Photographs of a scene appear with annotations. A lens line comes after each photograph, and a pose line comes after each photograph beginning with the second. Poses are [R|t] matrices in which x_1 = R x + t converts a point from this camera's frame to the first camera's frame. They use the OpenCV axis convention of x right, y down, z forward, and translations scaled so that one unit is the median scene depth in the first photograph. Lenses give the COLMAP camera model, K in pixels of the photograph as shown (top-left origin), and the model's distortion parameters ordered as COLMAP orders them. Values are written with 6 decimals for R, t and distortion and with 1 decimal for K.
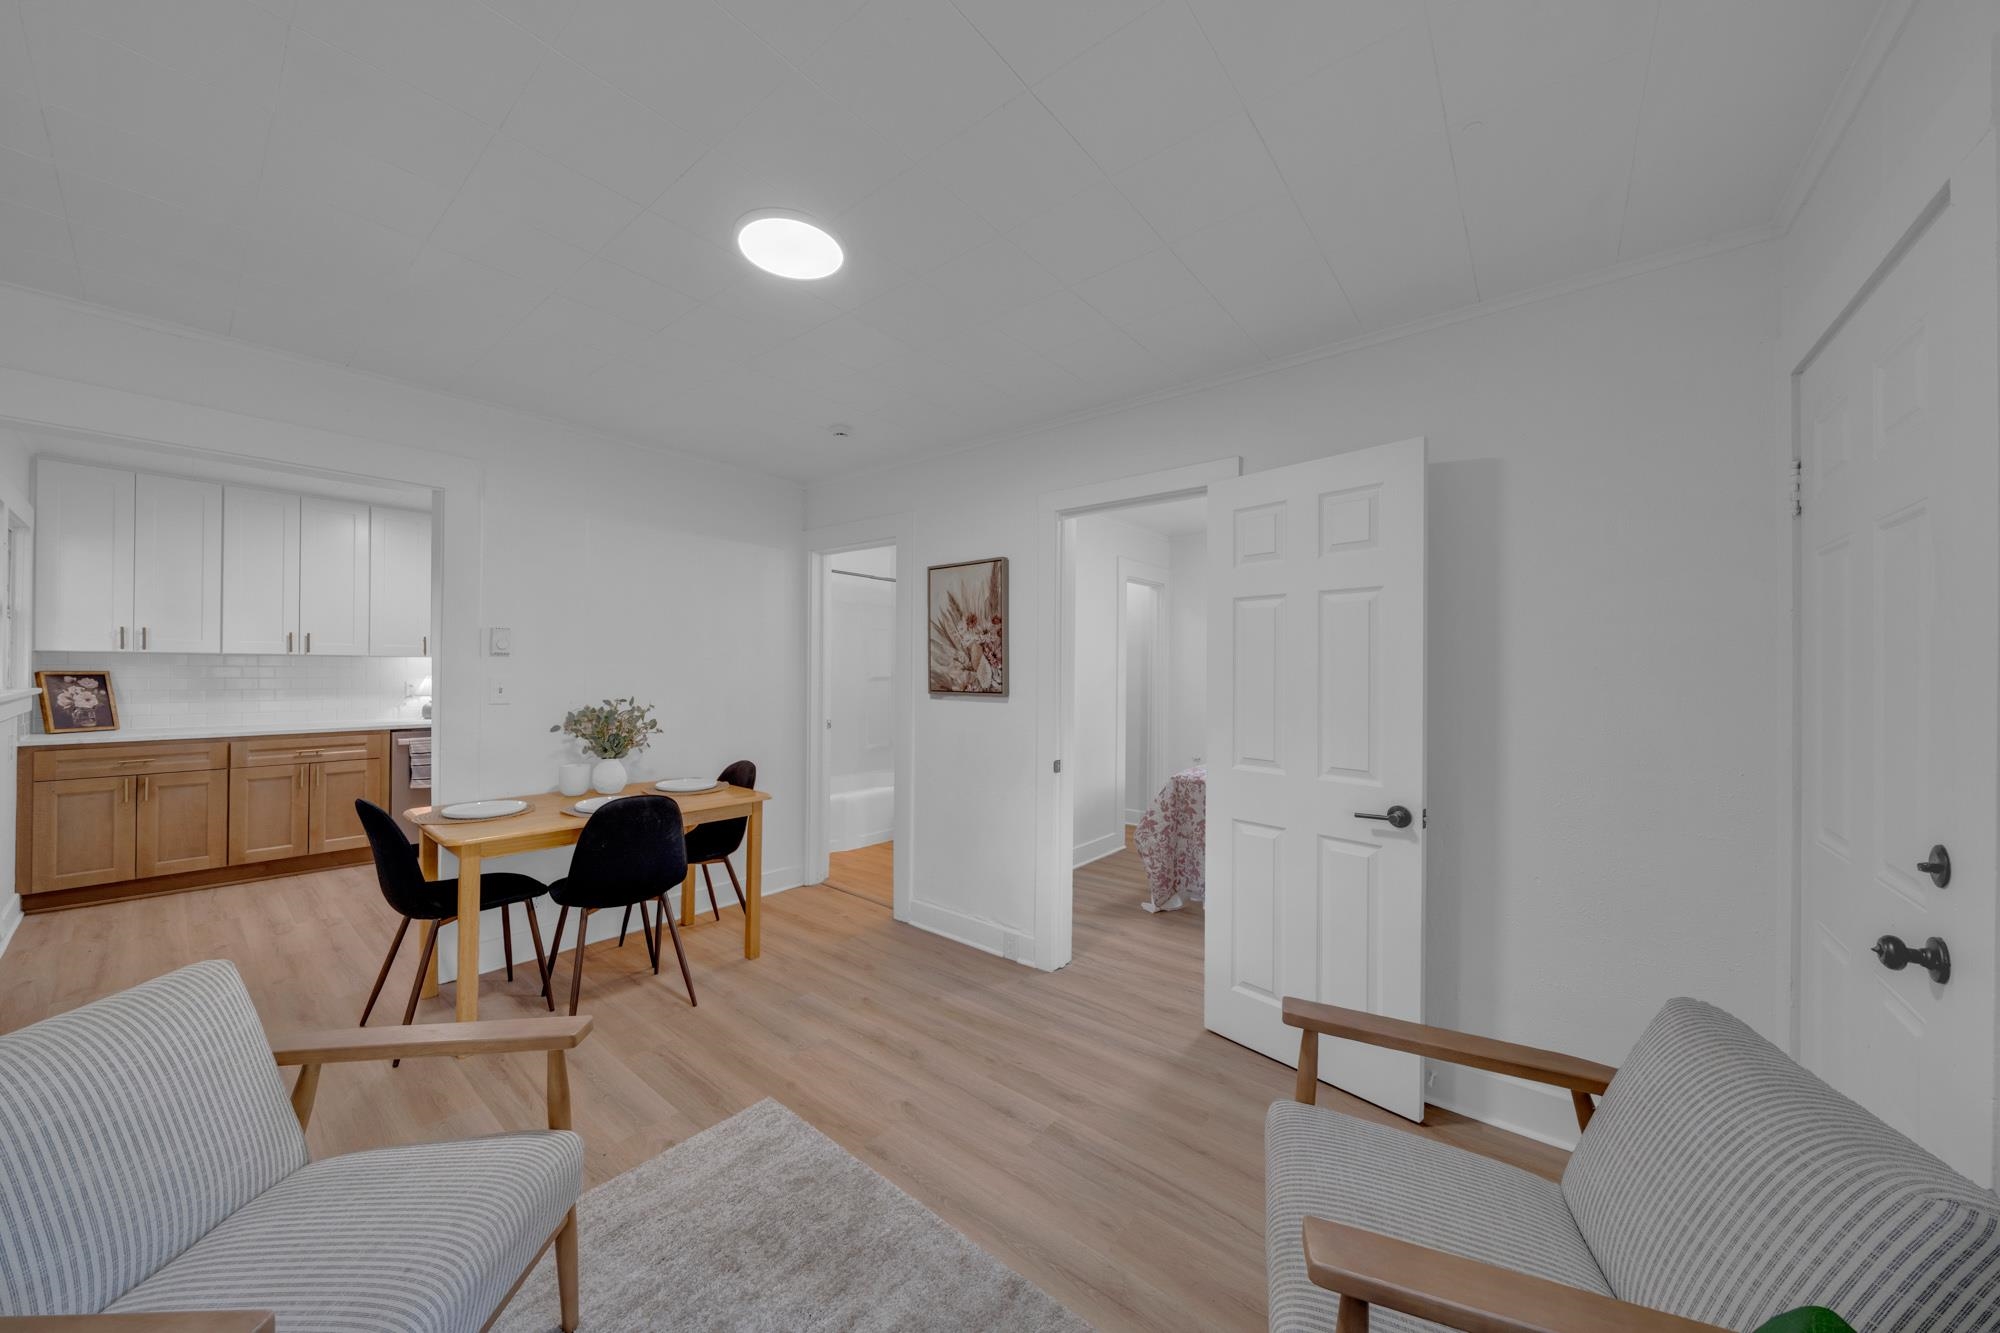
lens RADIAL K [[684.6, 0, 997.4], [0, 684.6, 668.4], [0, 0, 1]] dist [-0.007410, 0.000260]
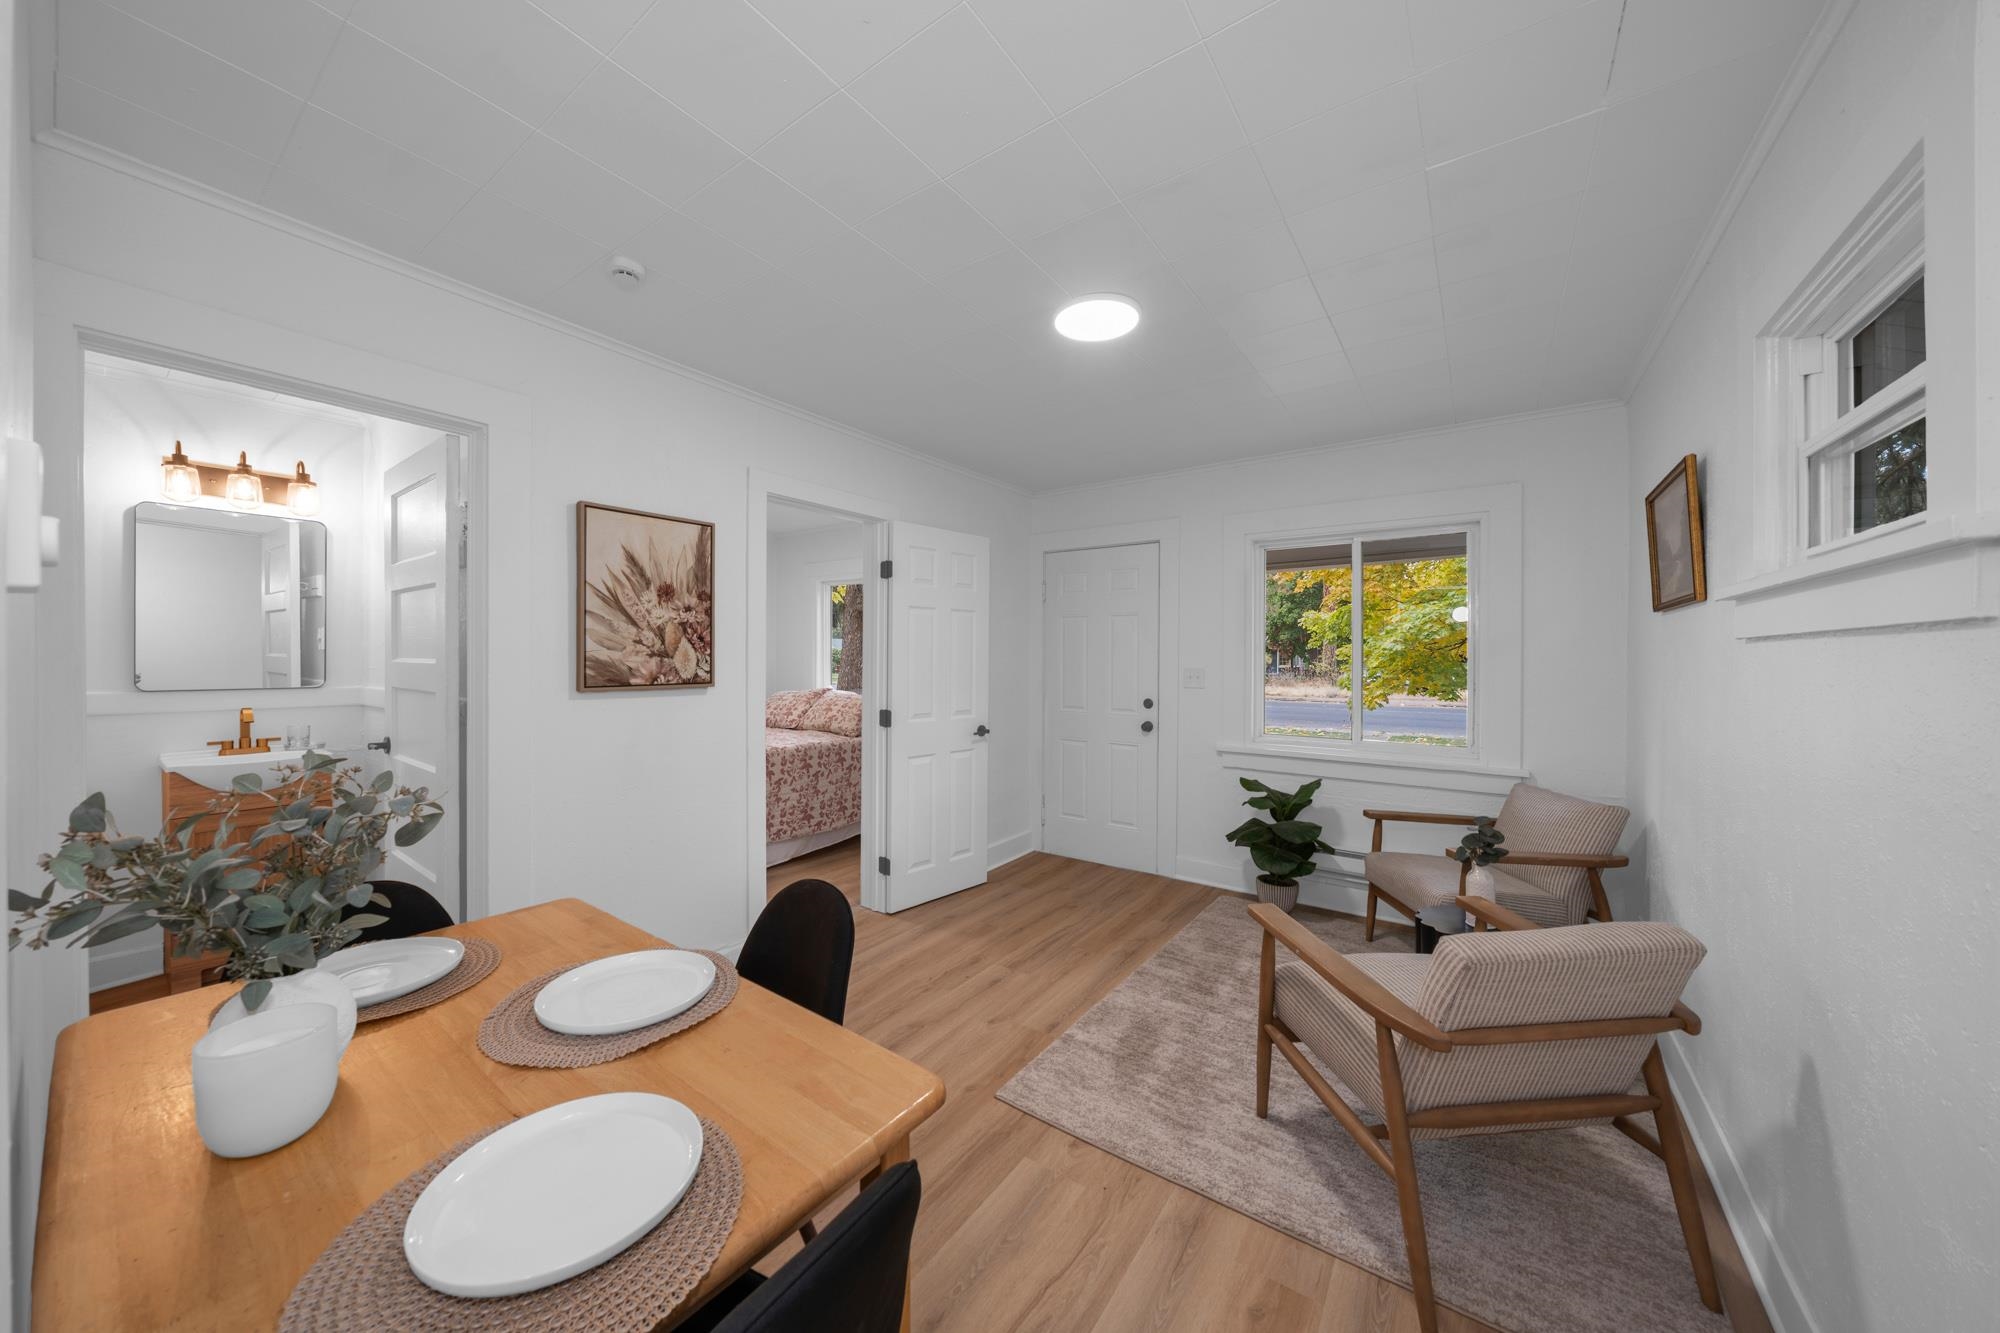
lens RADIAL K [[684.6, 0, 978.3], [0, 684.6, 659.3], [0, 0, 1]] dist [-0.007410, 0.000260]
pose [[-0.042727, -0.015456, 0.998967, -0.835322], [-0.008364, 0.999851, 0.015112, -0.008484], [-0.999052, -0.007710, -0.042850, 0.685103]]
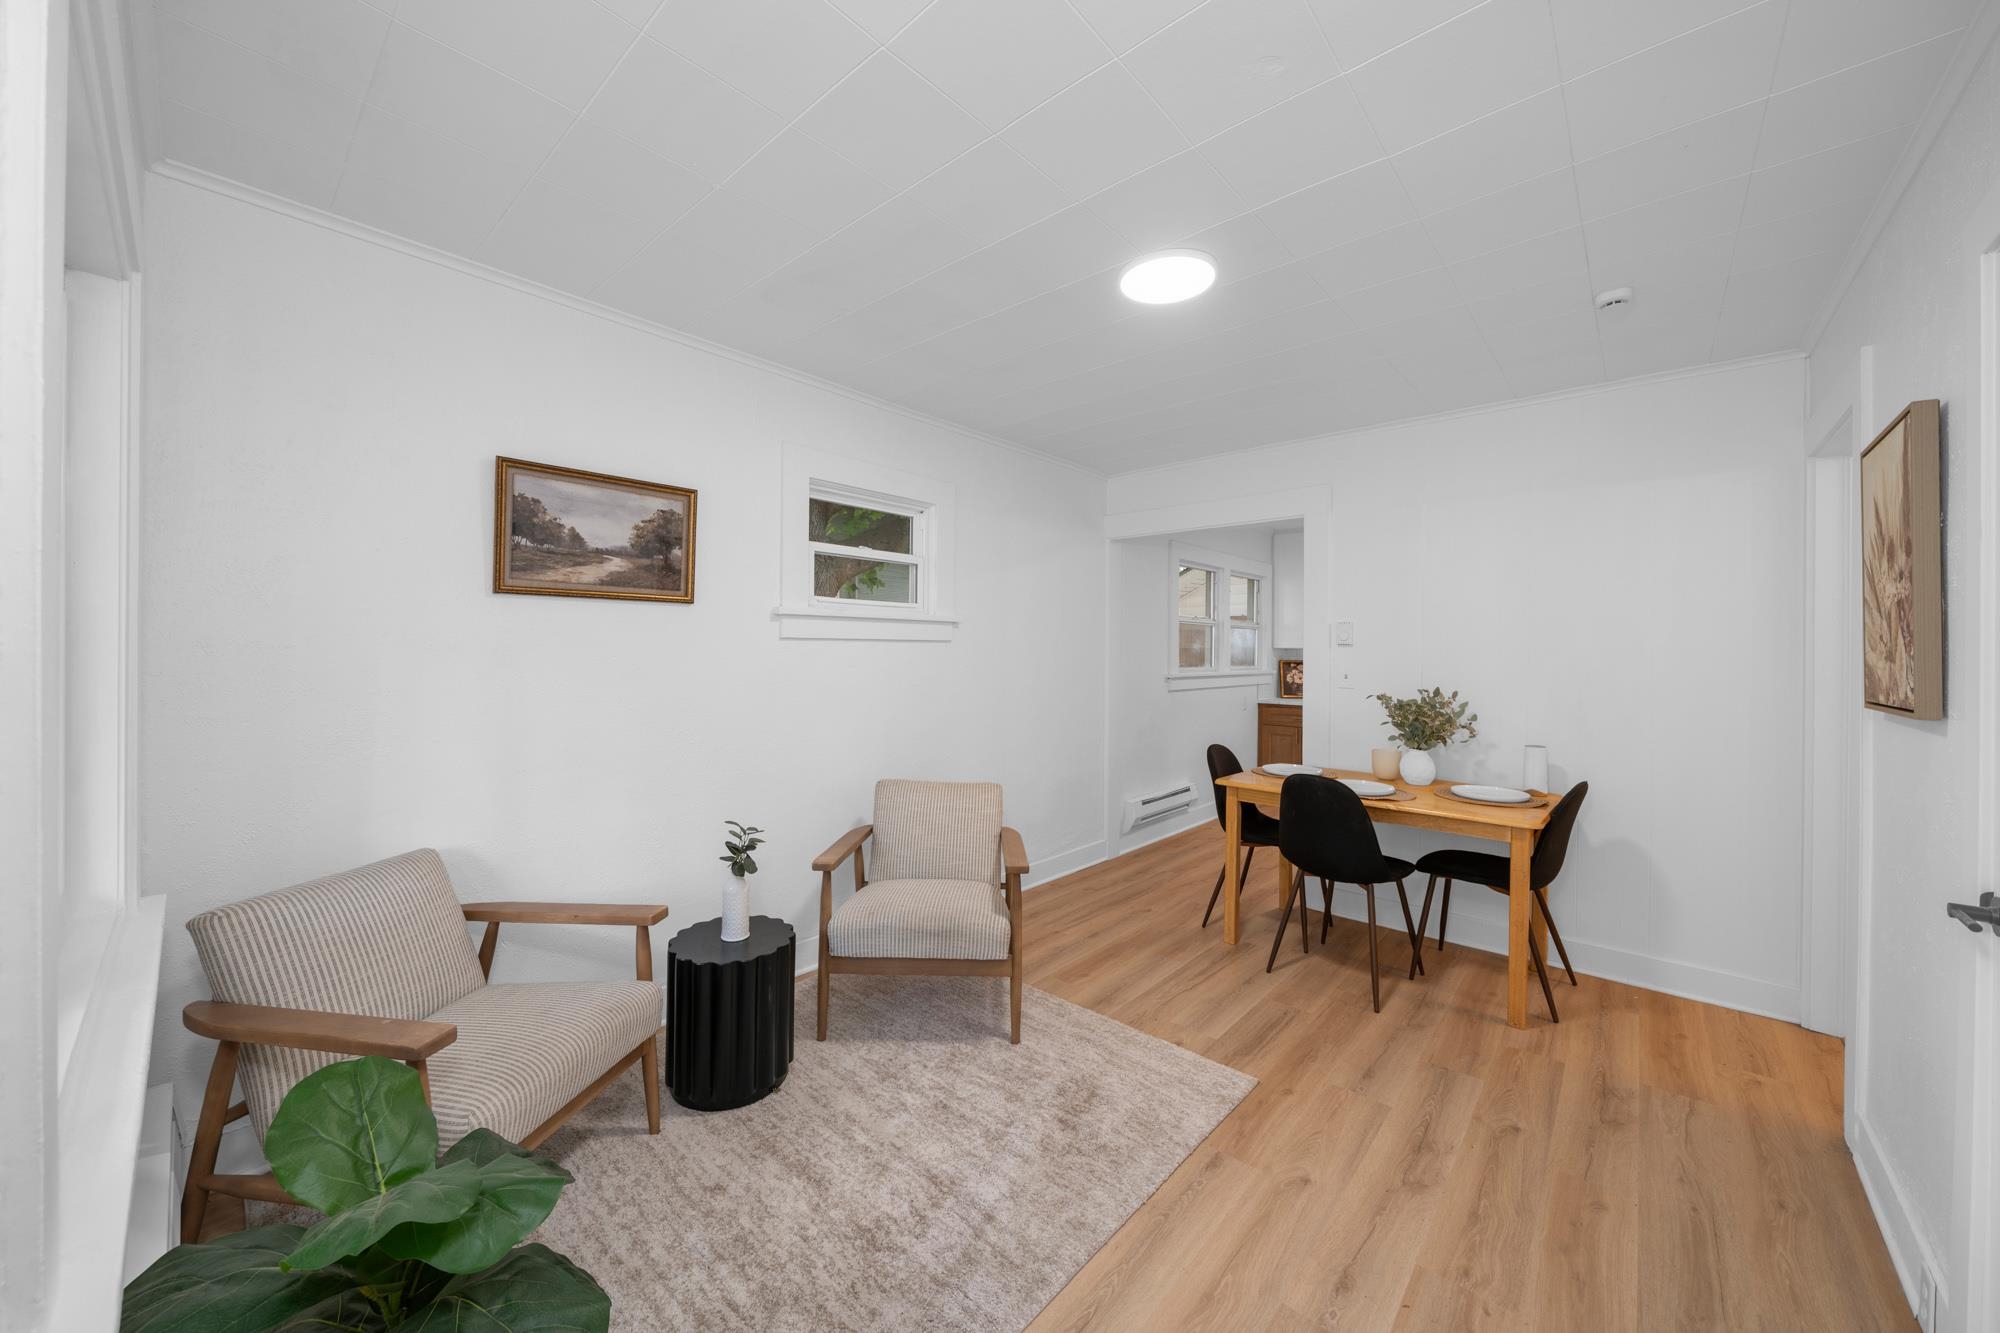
lens RADIAL K [[729.5, 0, 987.6], [0, 729.5, 653.7], [0, 0, 1]] dist [-0.001099, 0.000057]
pose [[-0.052941, -0.006153, -0.998579, 0.493251], [-0.005517, 0.999968, -0.005869, 0.002982], [0.998582, 0.005199, -0.052973, 0.417536]]
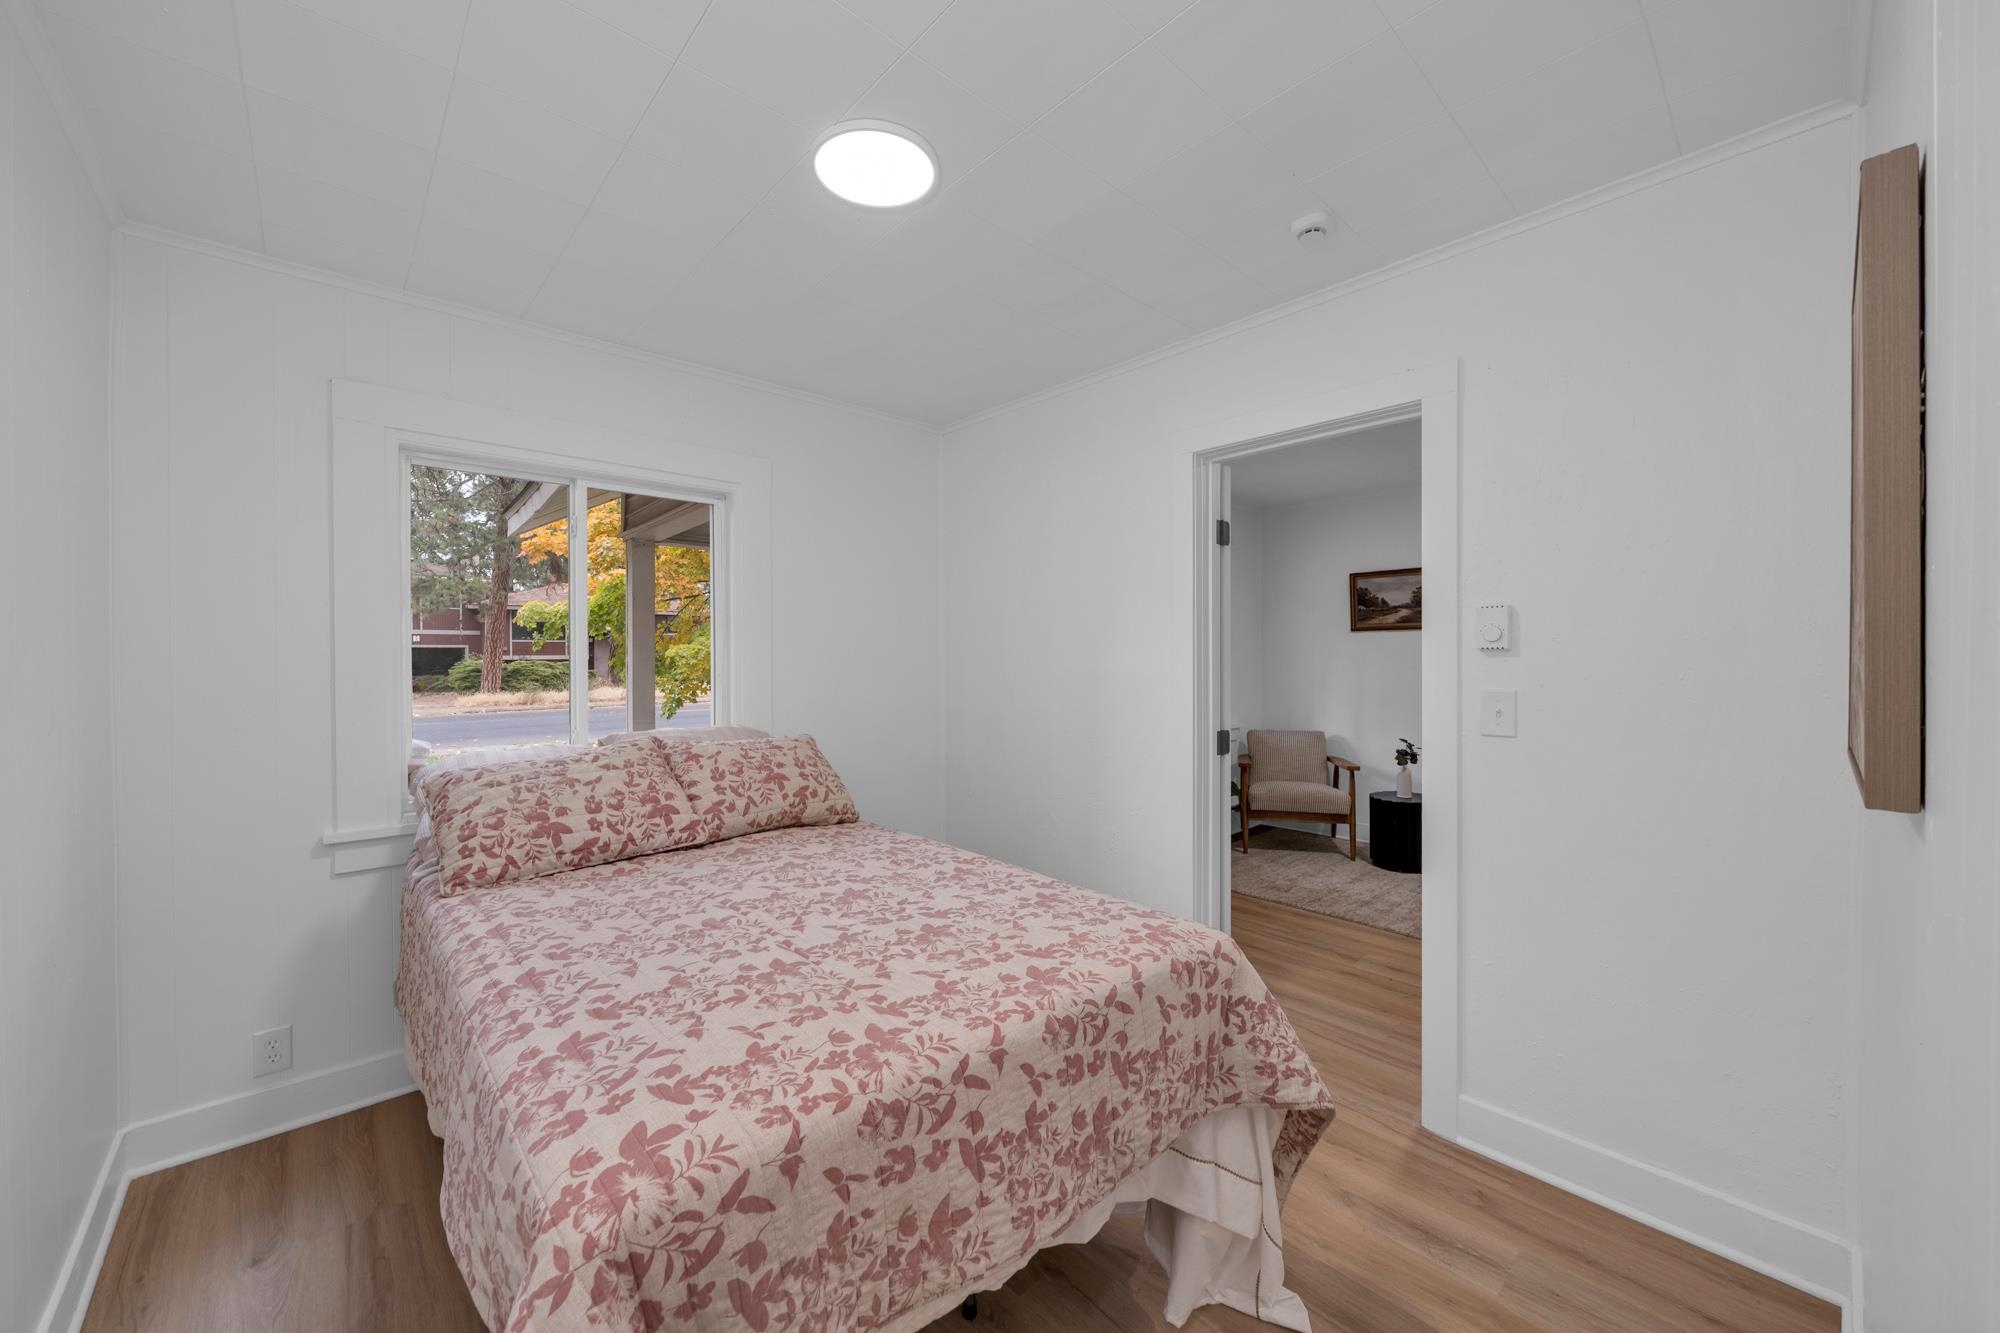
lens RADIAL K [[746.8, 0, 1002.8], [0, 746.8, 667.7], [0, 0, 1]] dist [-0.000357, -0.000004]
pose [[-0.990382, -0.010105, 0.137987, 0.374531], [-0.009777, 0.999948, 0.003049, 0.026717], [-0.138011, 0.001671, -0.990429, 1.629867]]
